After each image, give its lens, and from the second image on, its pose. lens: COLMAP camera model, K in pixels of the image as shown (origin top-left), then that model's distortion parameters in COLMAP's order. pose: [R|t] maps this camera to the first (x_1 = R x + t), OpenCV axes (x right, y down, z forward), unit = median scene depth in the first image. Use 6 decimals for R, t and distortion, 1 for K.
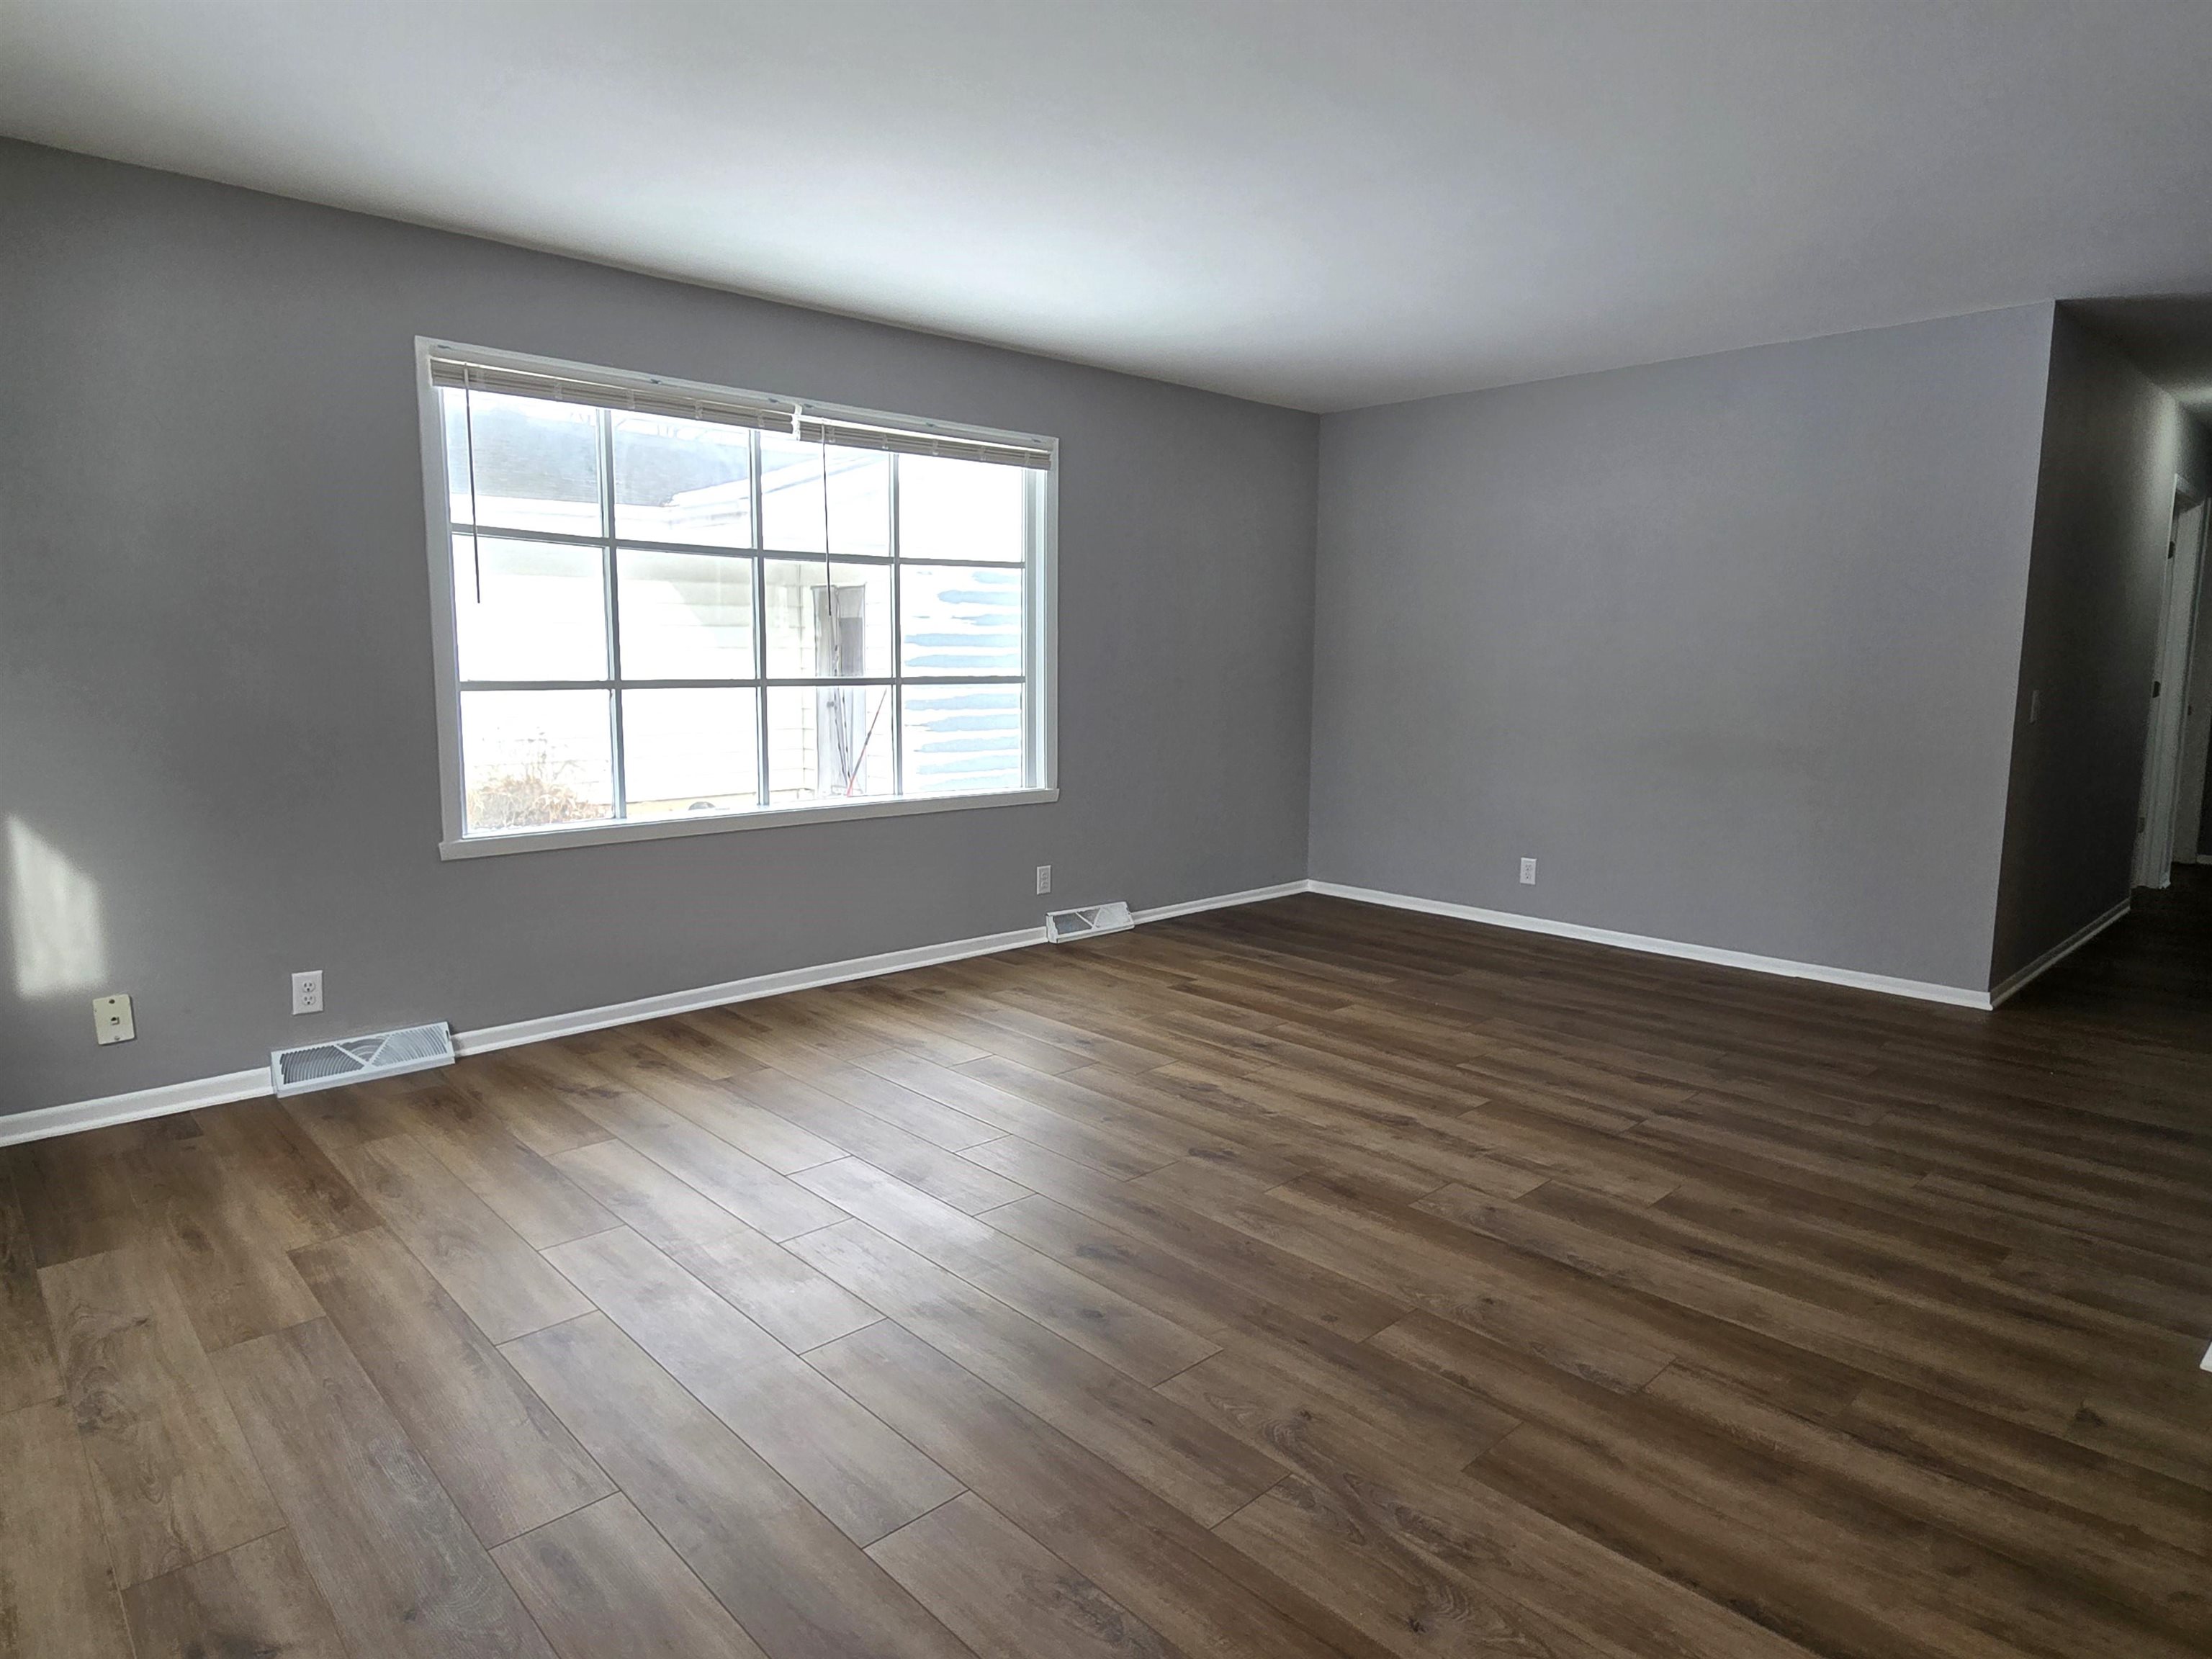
lens RADIAL K [[1288.1, 0, 1112.7], [0, 1288.1, 823.3], [0, 0, 1]] dist [-0.001525, -0.000193]
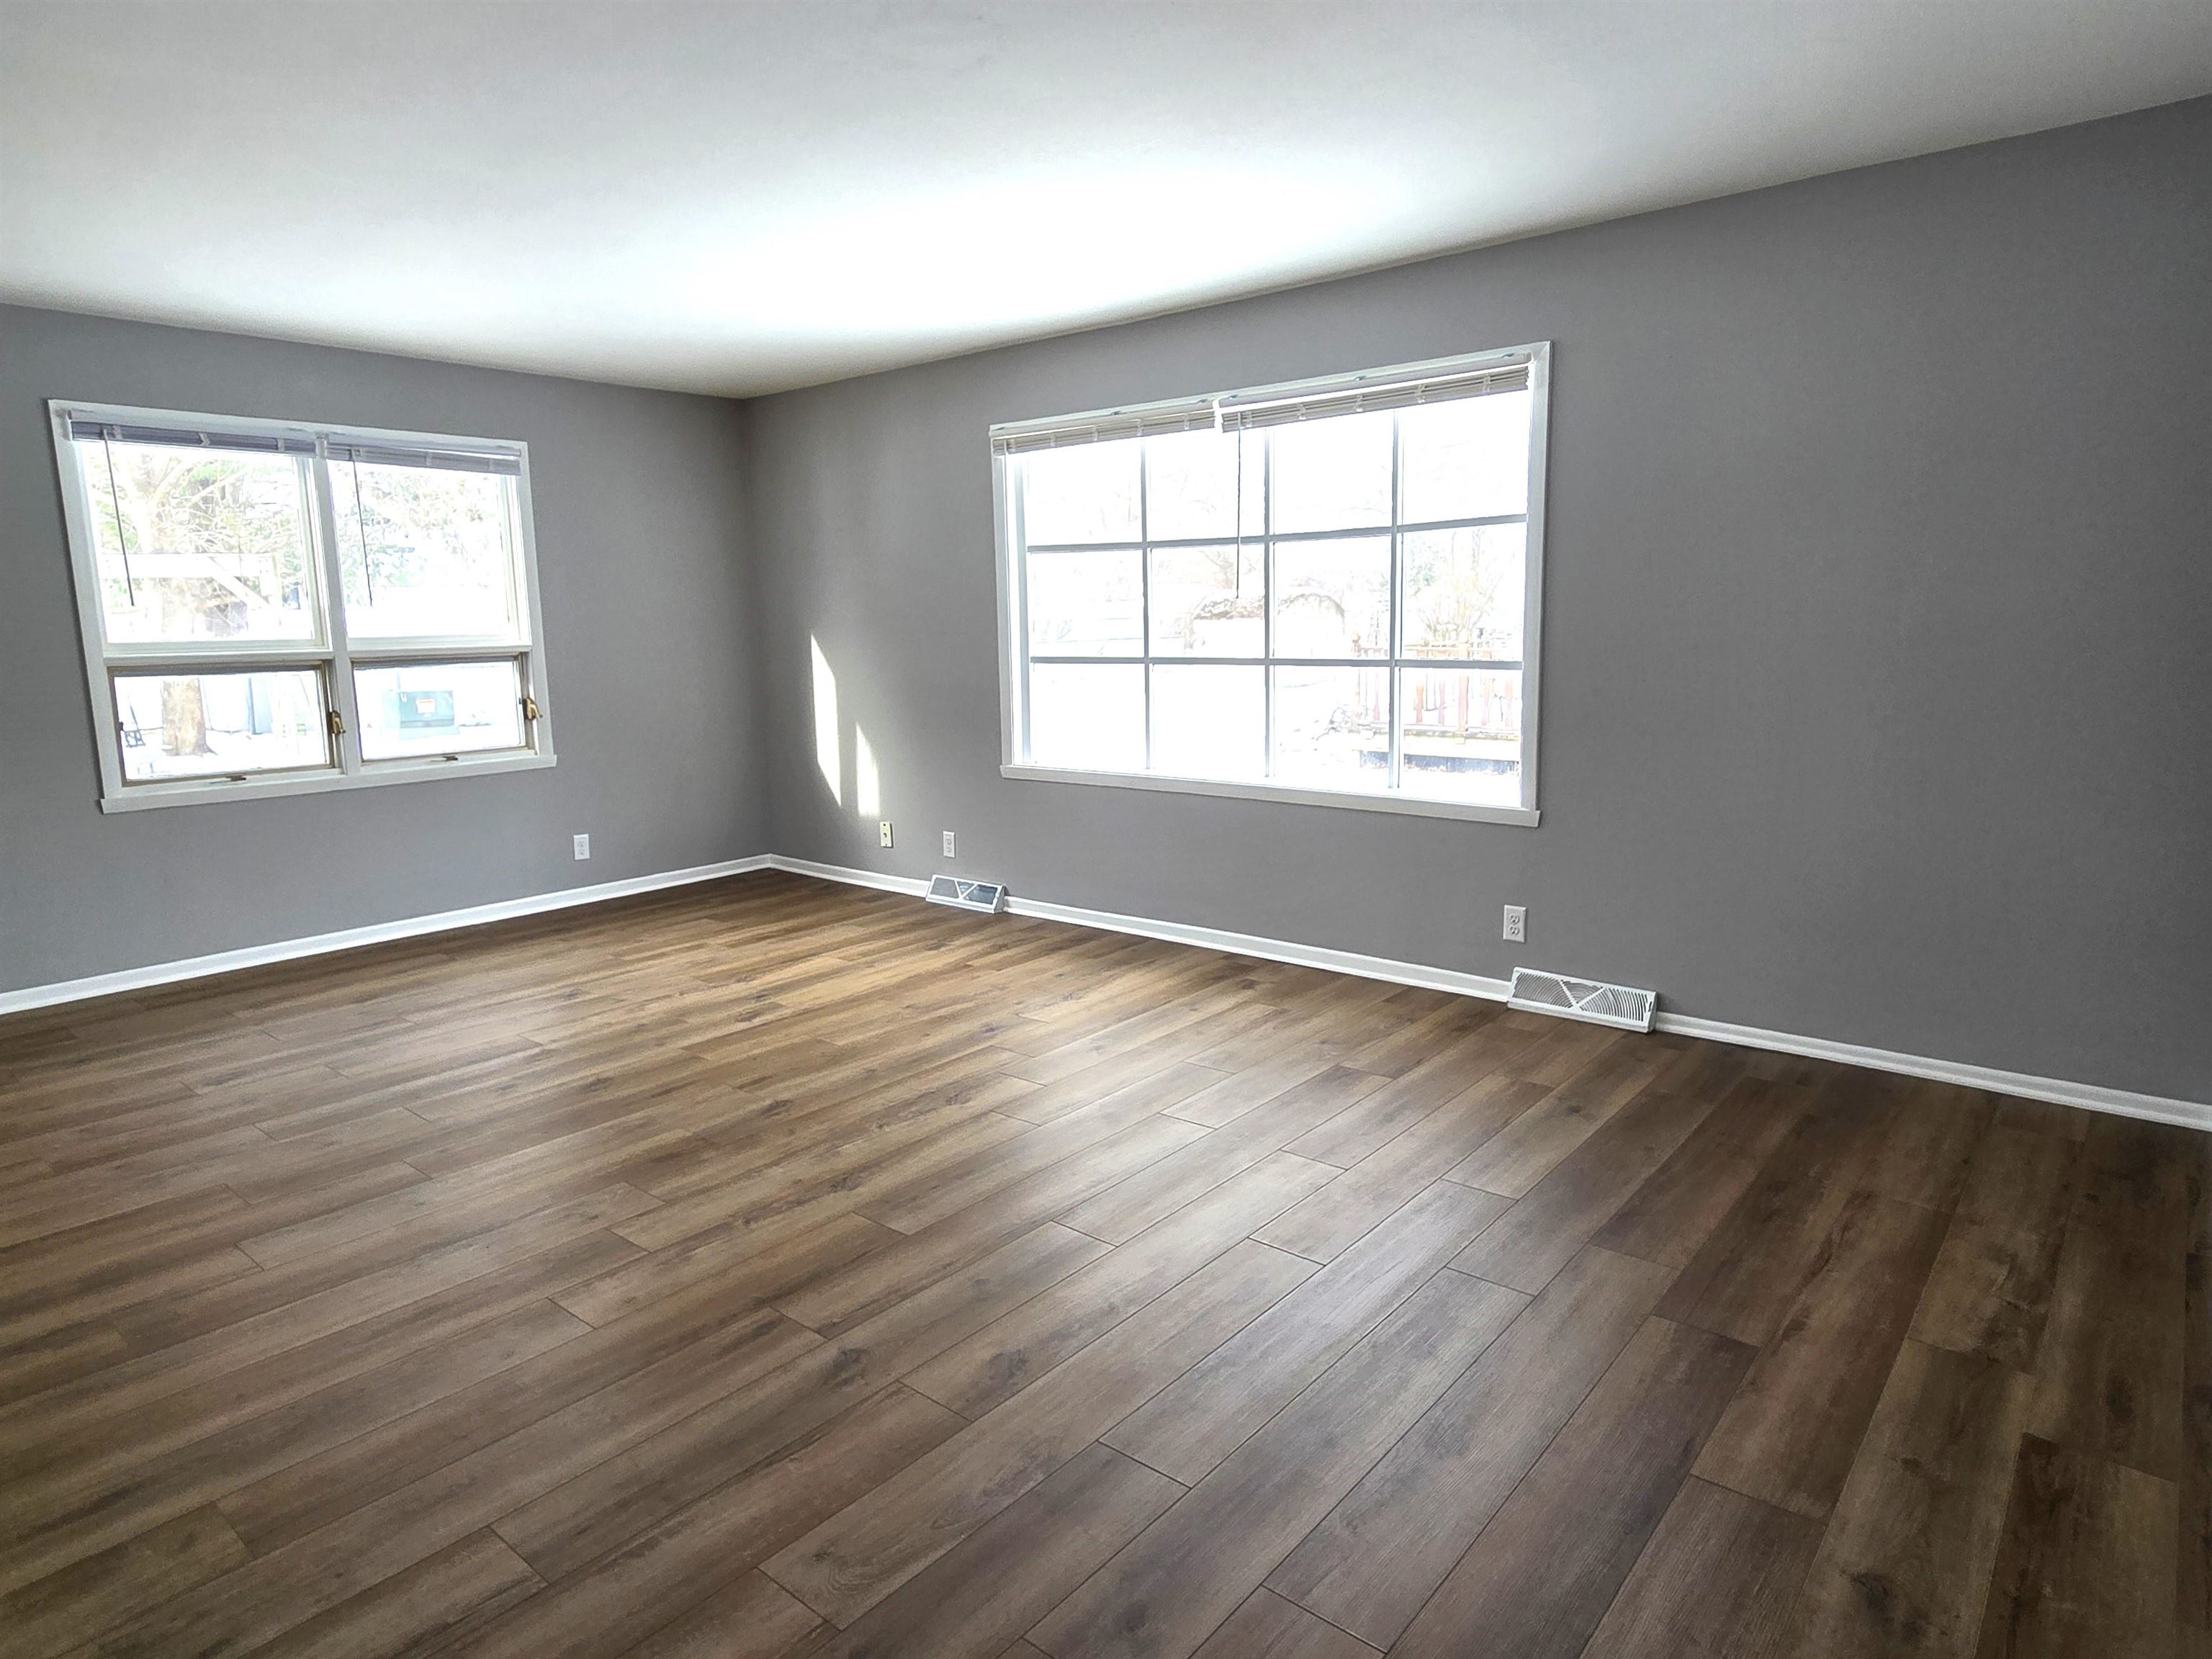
lens RADIAL K [[1288.1, 0, 1112.7], [0, 1288.1, 823.3], [0, 0, 1]] dist [-0.001525, -0.000193]
pose [[0.114982, 0.148961, -0.982135, 0.985069], [-0.109504, 0.984568, 0.136510, -0.139270], [0.987314, 0.091852, 0.129519, 0.959398]]
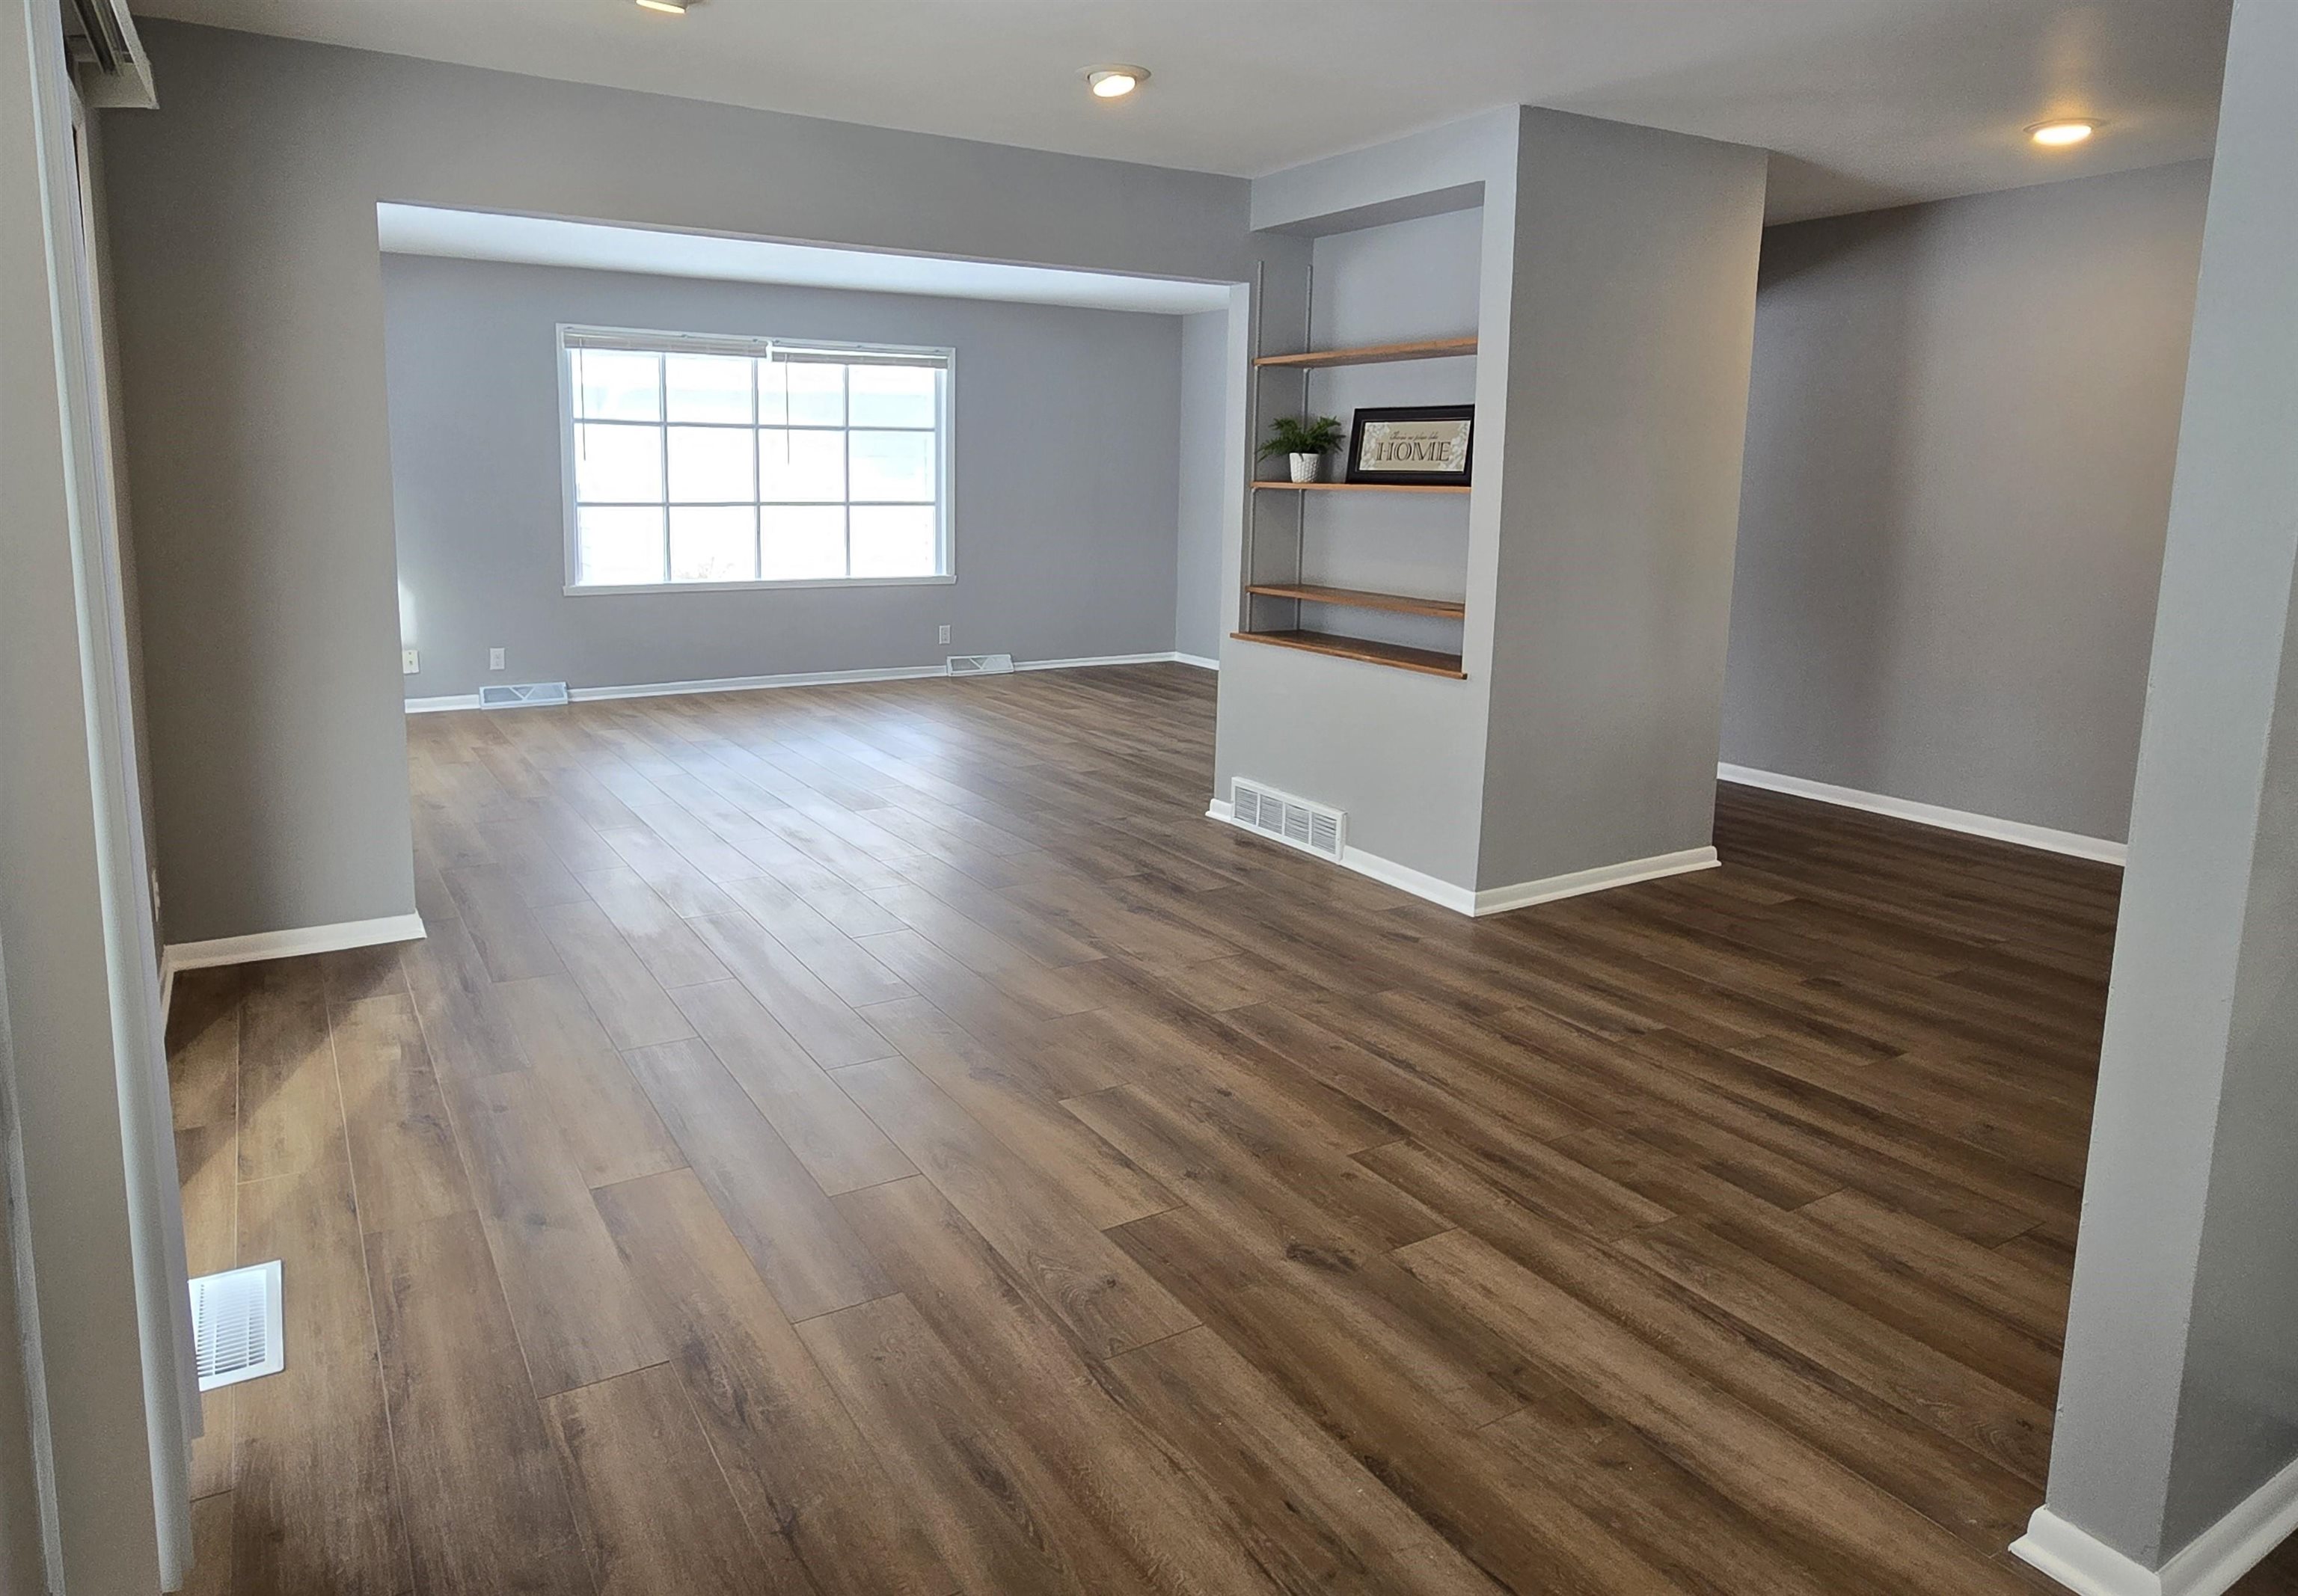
lens RADIAL K [[1406.6, 0, 1087.9], [0, 1406.6, 674.0], [0, 0, 1]] dist [-0.004808, -0.000721]
pose [[0.975326, 0.037878, -0.217497, 0.699649], [-0.035574, 0.999262, 0.014500, 0.087933], [0.217886, -0.006405, 0.975953, -0.870362]]
